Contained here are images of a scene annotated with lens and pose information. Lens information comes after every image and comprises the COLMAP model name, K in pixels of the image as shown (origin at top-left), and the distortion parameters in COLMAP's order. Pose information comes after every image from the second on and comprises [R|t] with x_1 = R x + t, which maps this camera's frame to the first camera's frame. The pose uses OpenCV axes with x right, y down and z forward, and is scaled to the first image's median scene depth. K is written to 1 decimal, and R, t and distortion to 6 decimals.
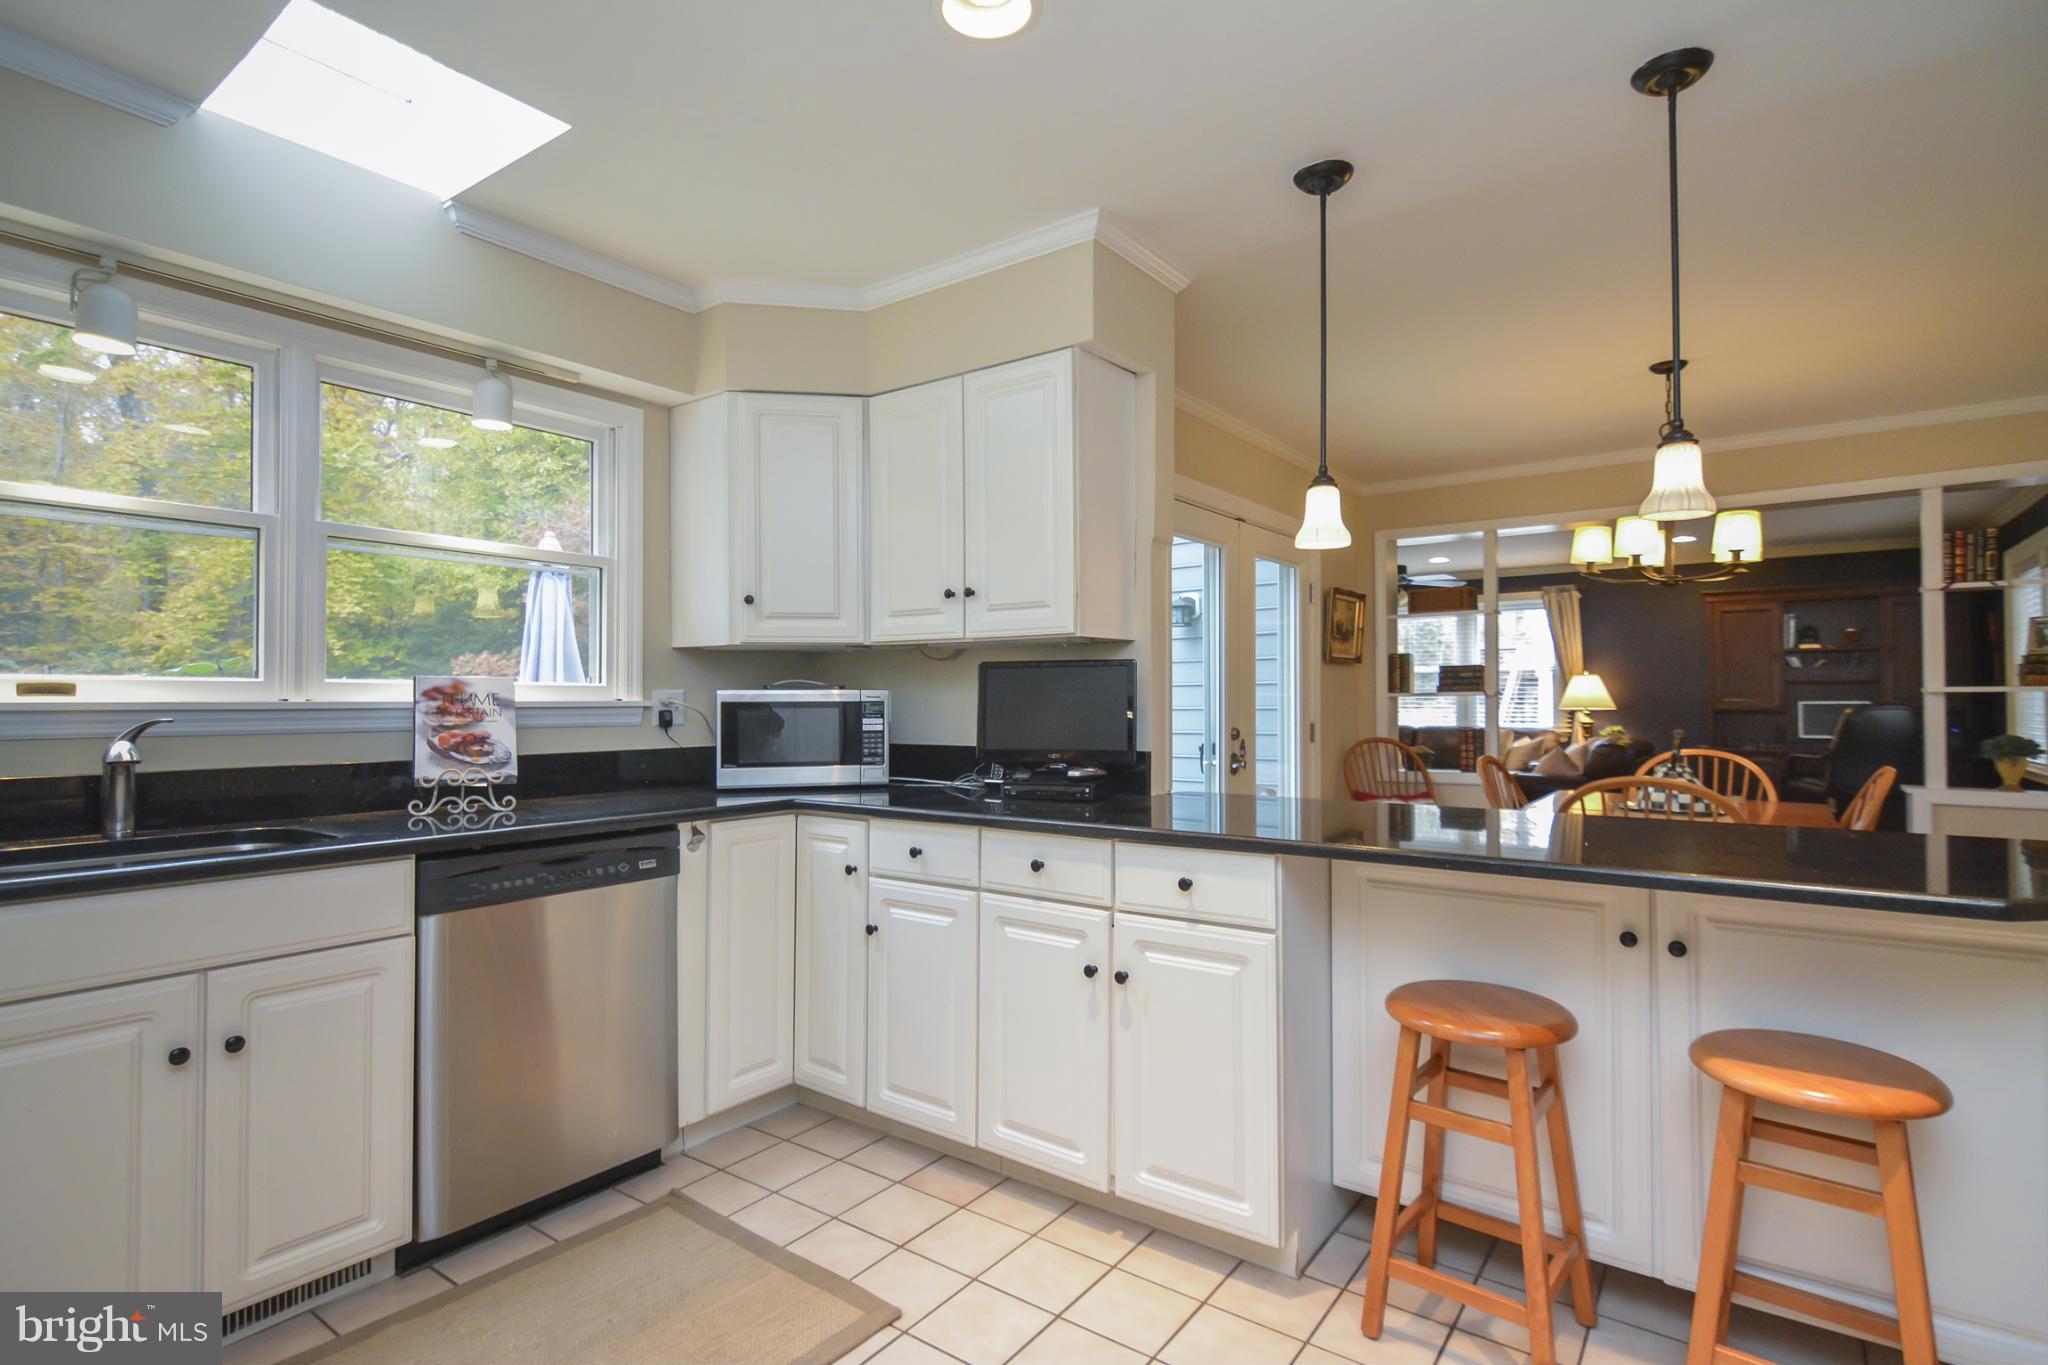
lens RADIAL K [[996.2, 0, 1024.0], [0, 996.2, 682.5], [0, 0, 1]] dist [0.000813, -0.000345]
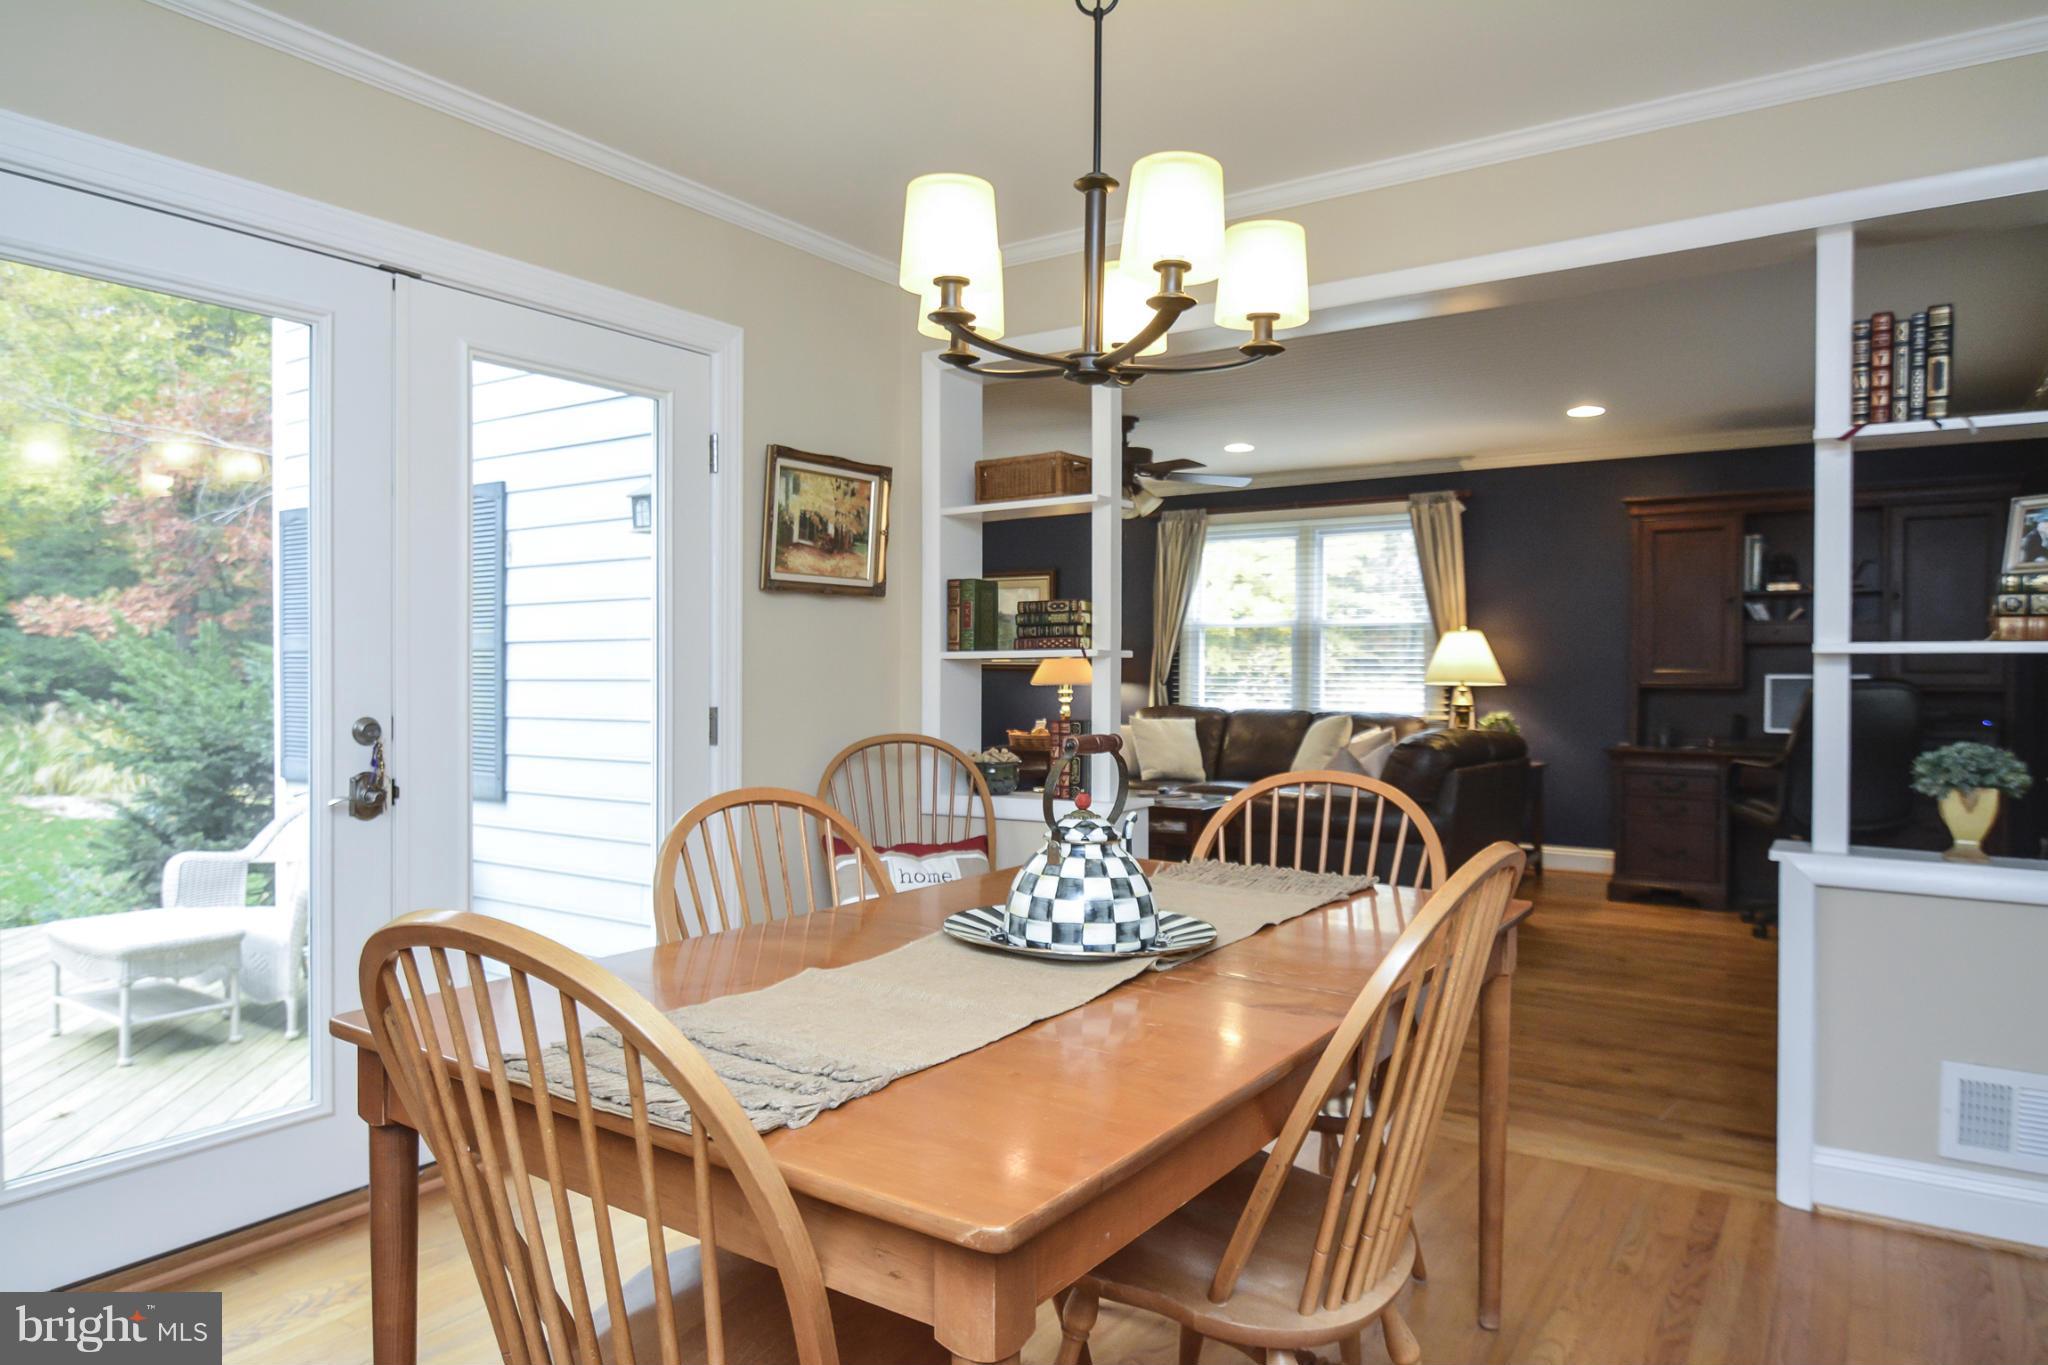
lens RADIAL K [[1258.3, 0, 1024.0], [0, 1258.3, 682.5], [0, 0, 1]] dist [-0.002772, -0.001020]
pose [[0.999139, 0.007911, 0.040721, 0.415994], [-0.009082, 0.999548, 0.028647, 0.007953], [-0.040476, -0.028992, 0.998760, 0.339267]]
